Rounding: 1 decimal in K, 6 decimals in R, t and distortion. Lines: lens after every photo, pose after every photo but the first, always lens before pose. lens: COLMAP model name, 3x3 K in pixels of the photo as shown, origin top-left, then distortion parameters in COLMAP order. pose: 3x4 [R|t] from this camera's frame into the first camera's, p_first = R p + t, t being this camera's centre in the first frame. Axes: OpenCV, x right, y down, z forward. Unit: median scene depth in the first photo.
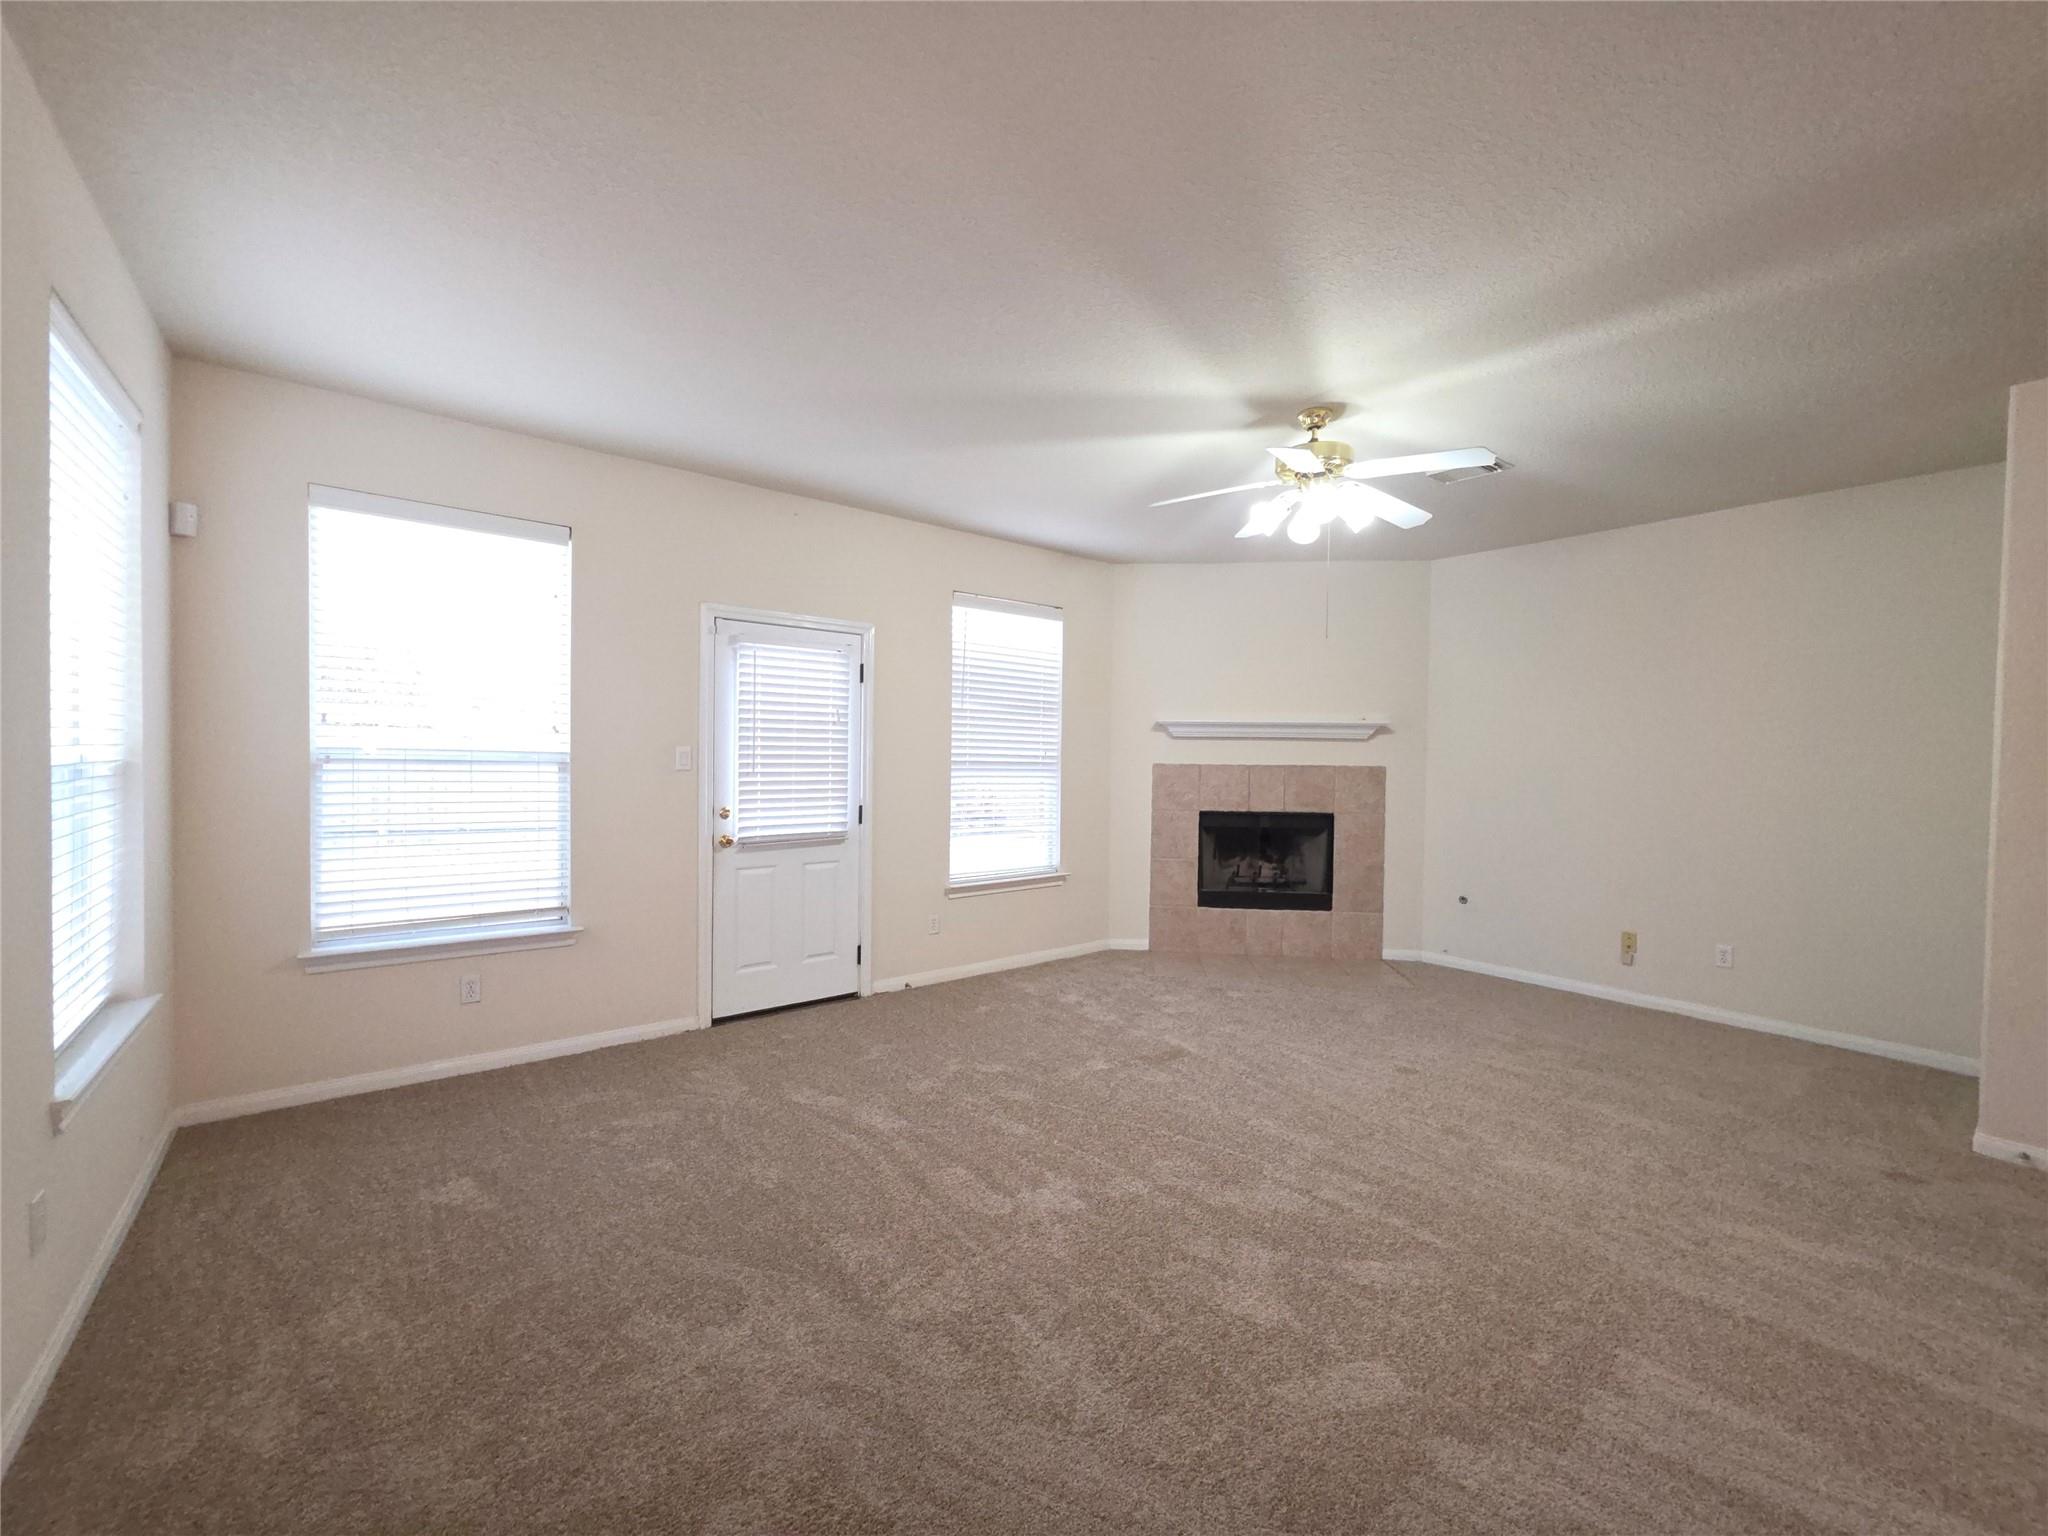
lens RADIAL K [[826.1, 0, 1024.0], [0, 826.1, 768.0], [0, 0, 1]] dist [-0.001592, -0.000226]
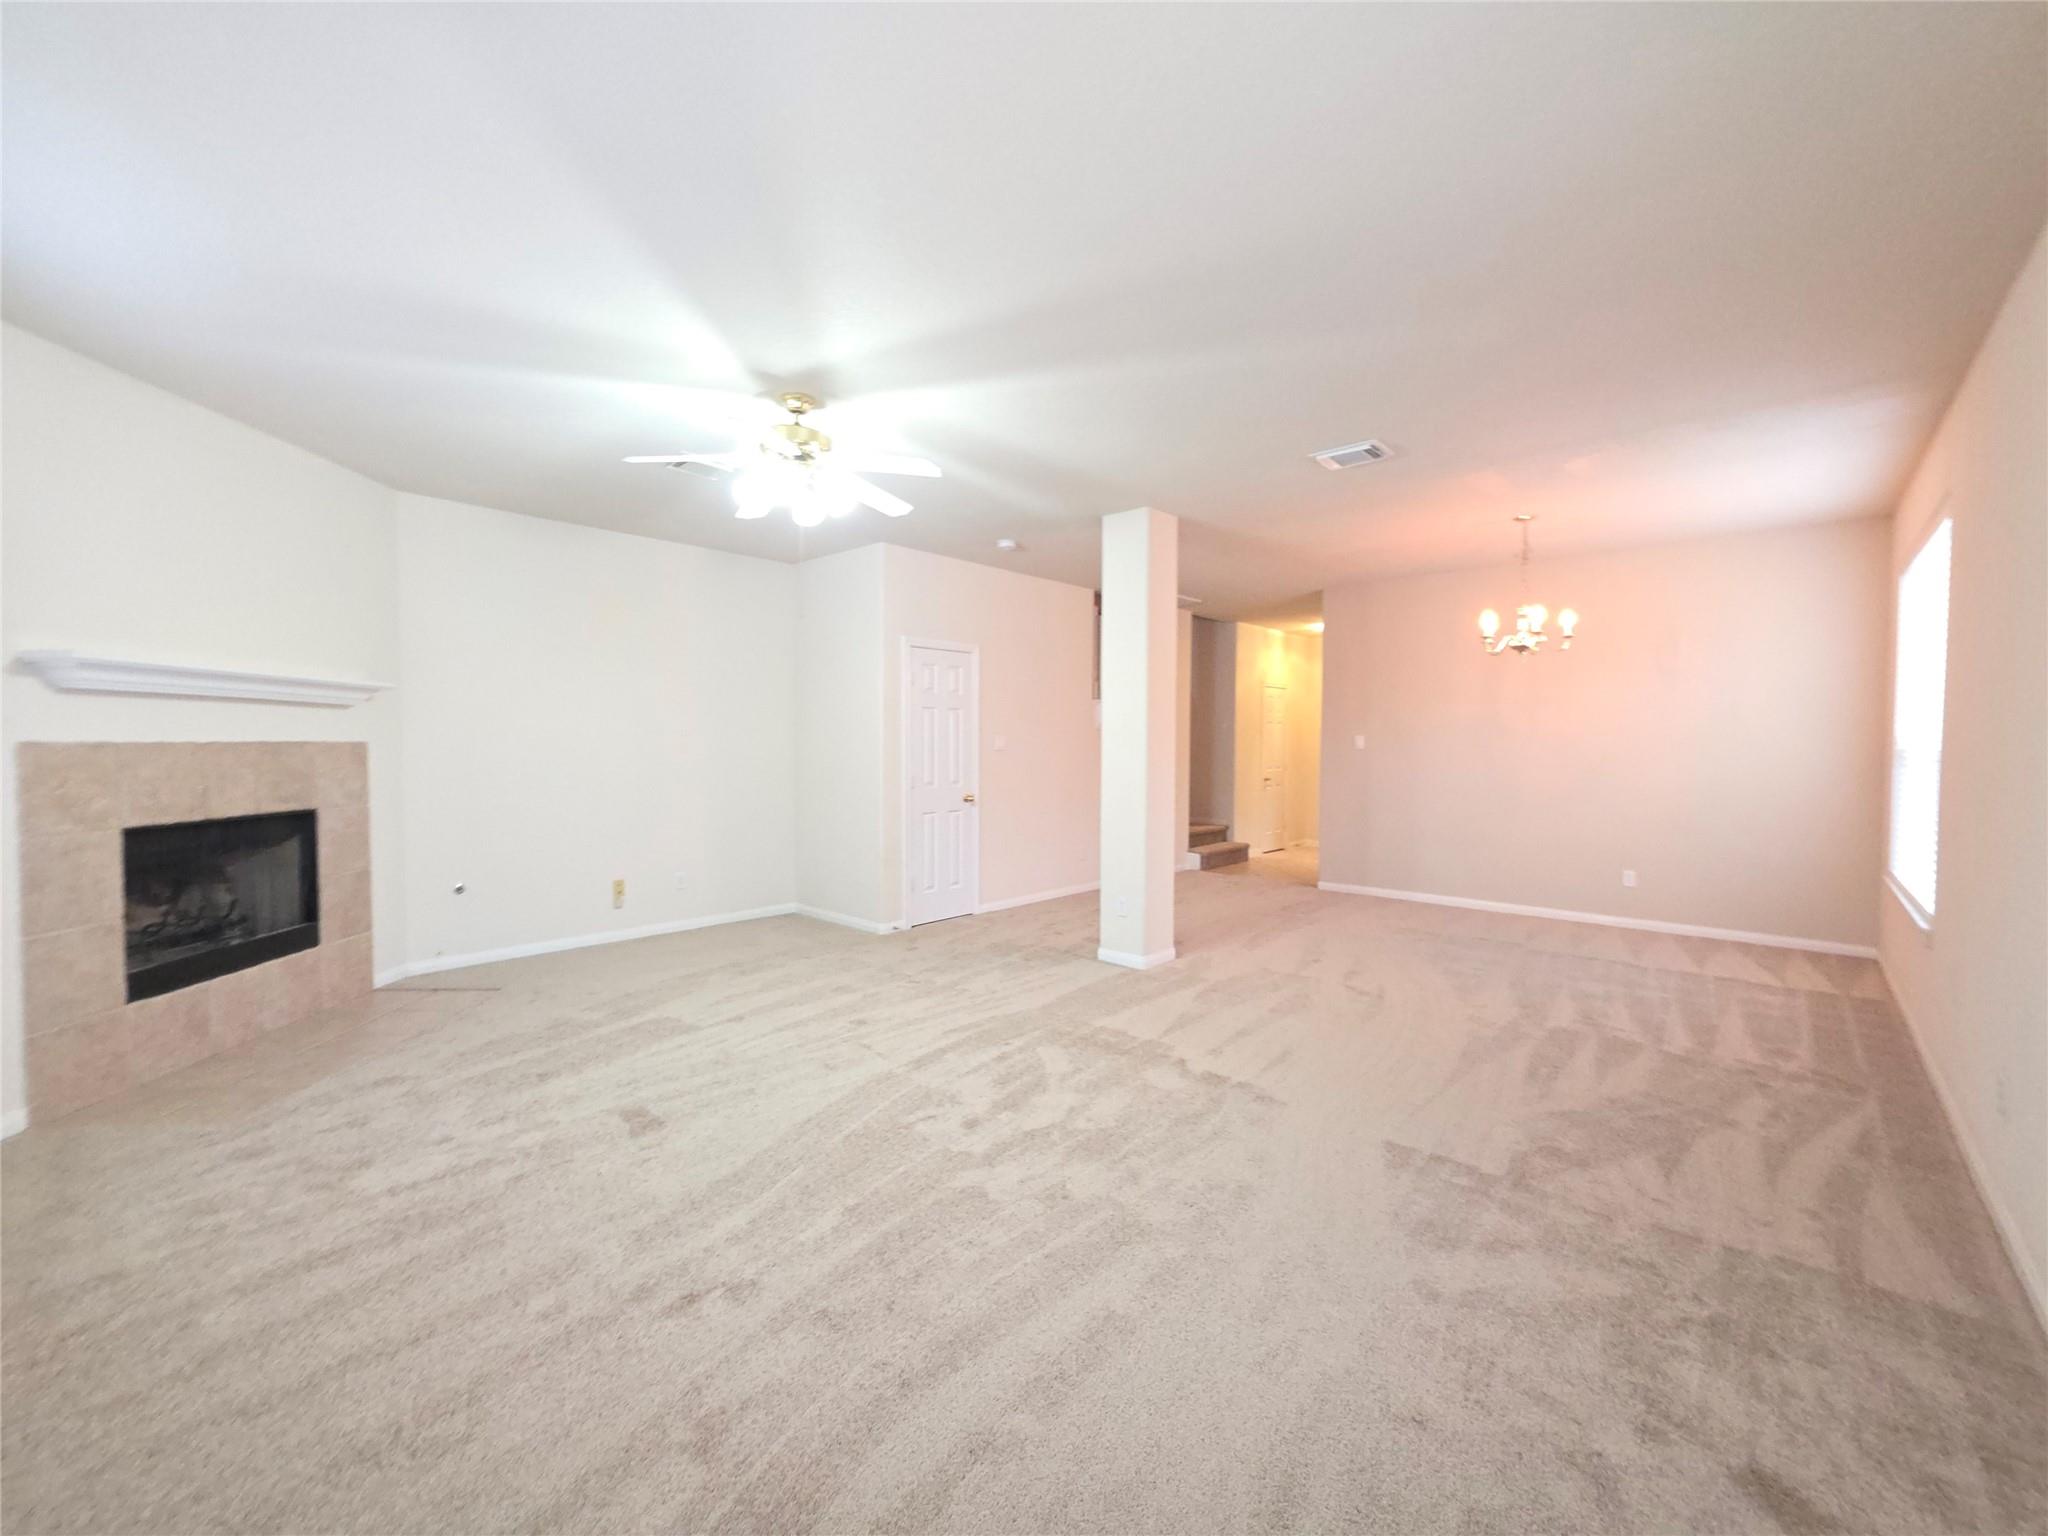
lens RADIAL K [[826.1, 0, 1024.0], [0, 826.1, 768.0], [0, 0, 1]] dist [-0.001592, -0.000226]
pose [[-0.129688, -0.045757, 0.990499, -0.401159], [0.013053, 0.998769, 0.047848, -0.005779], [-0.991469, 0.019135, -0.128931, 0.484761]]
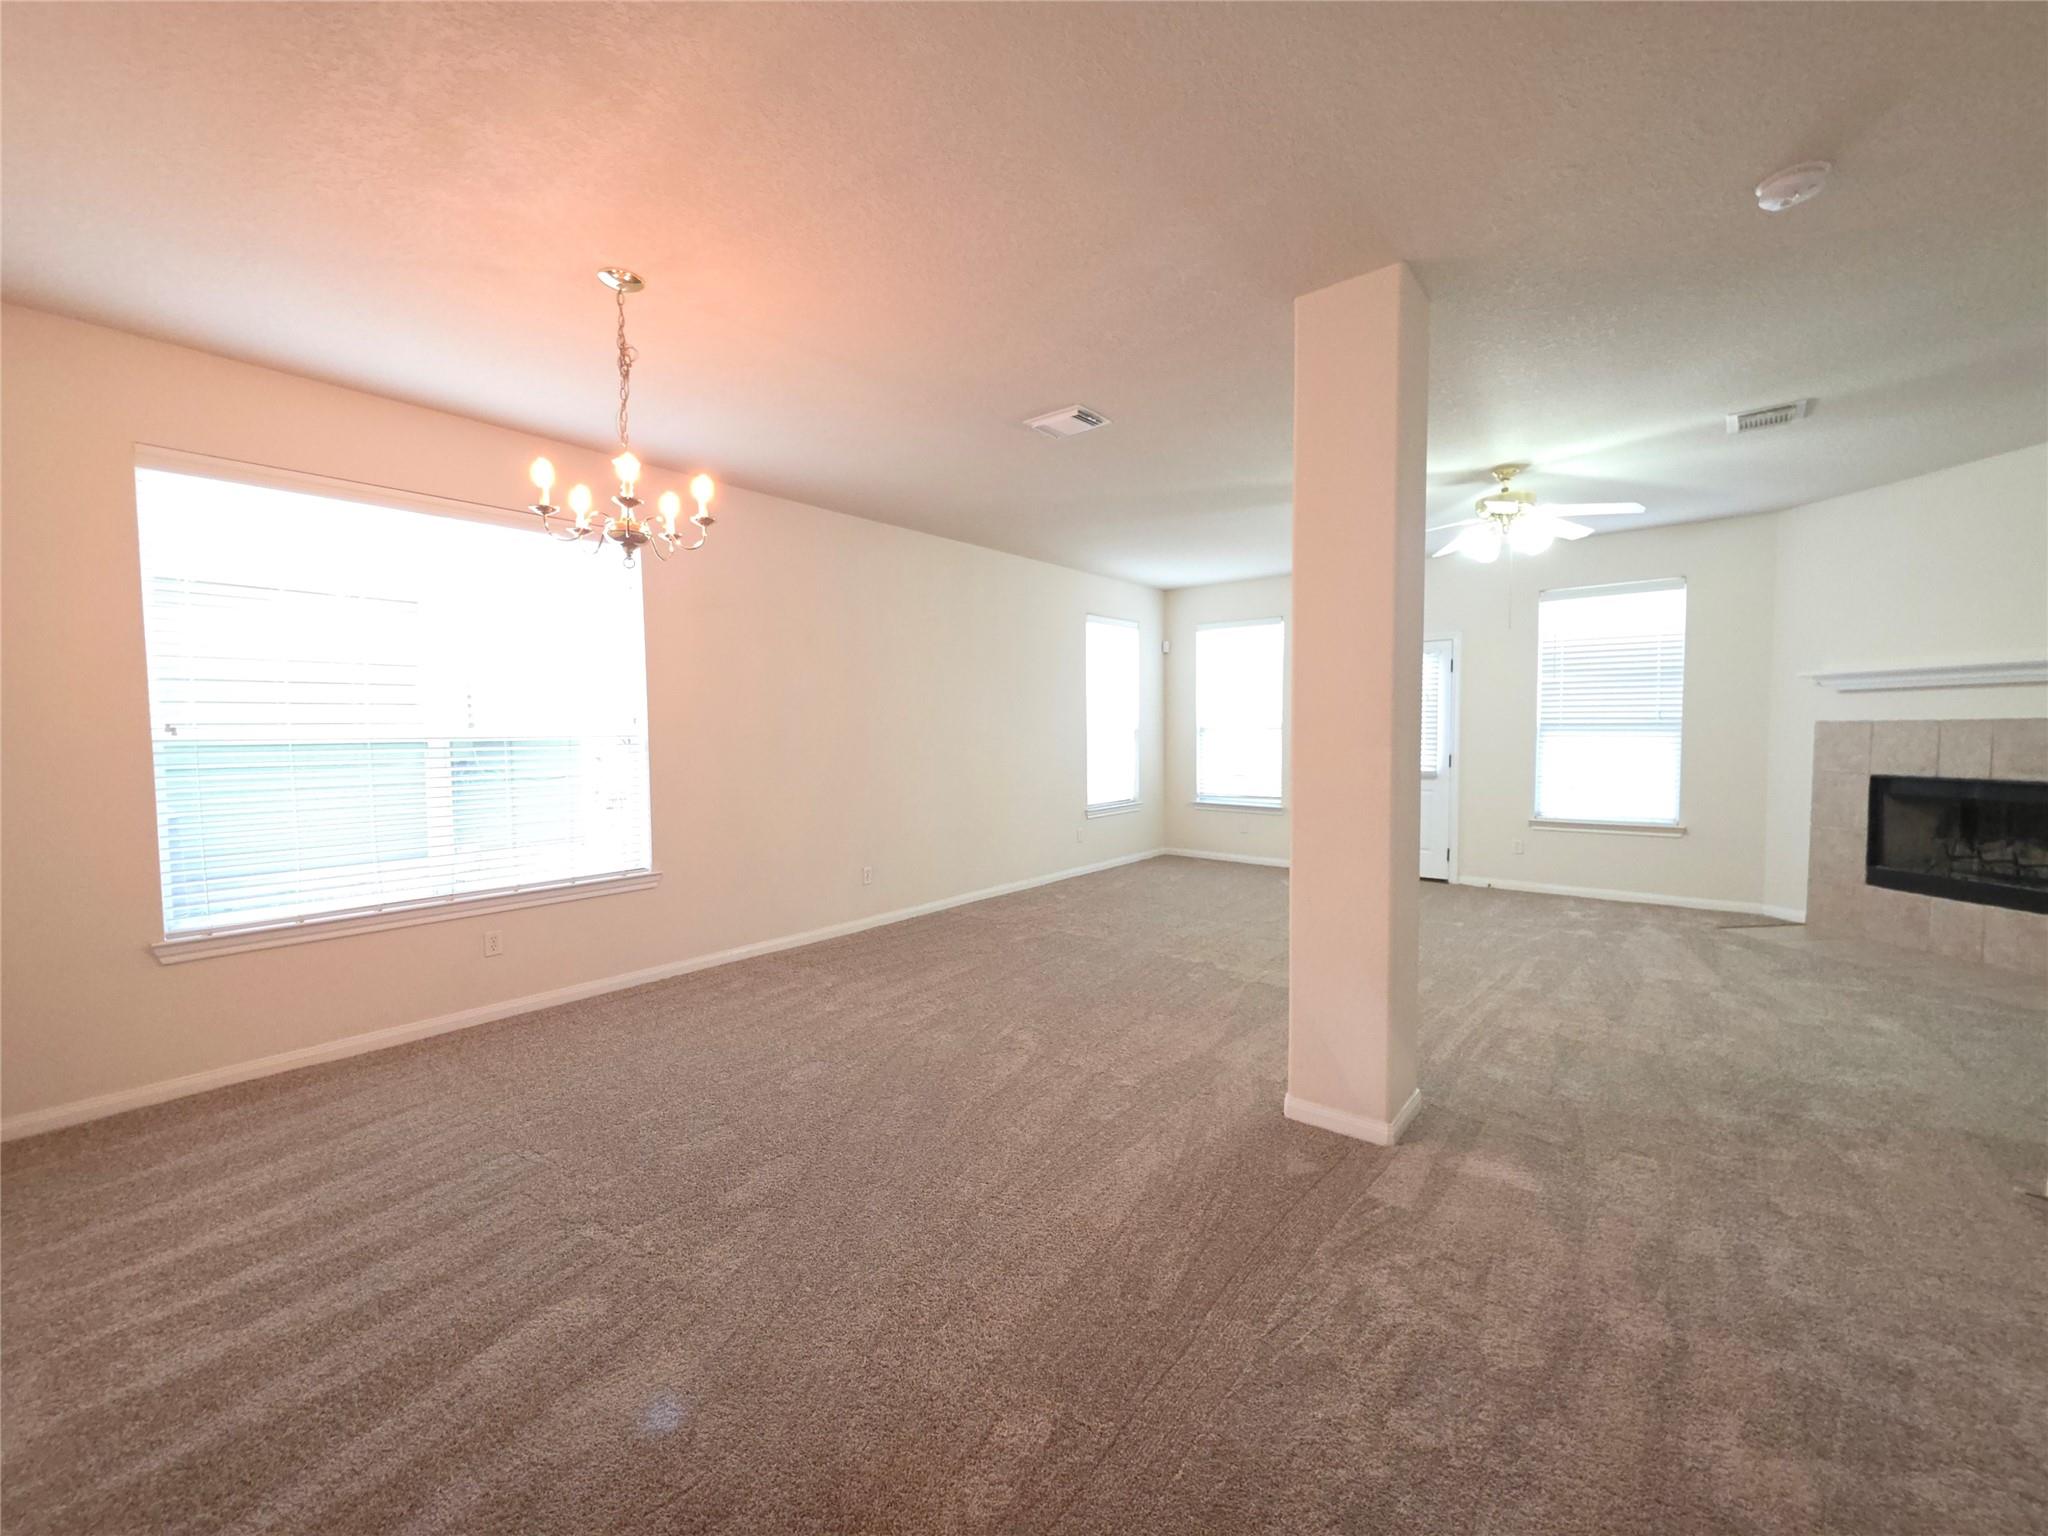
lens RADIAL K [[826.1, 0, 1024.0], [0, 826.1, 768.0], [0, 0, 1]] dist [-0.001592, -0.000226]
pose [[0.207198, 0.028868, -0.977873, 0.882004], [-0.002728, 0.999578, 0.028931, 0.022384], [0.978295, -0.003327, 0.207190, -0.049830]]
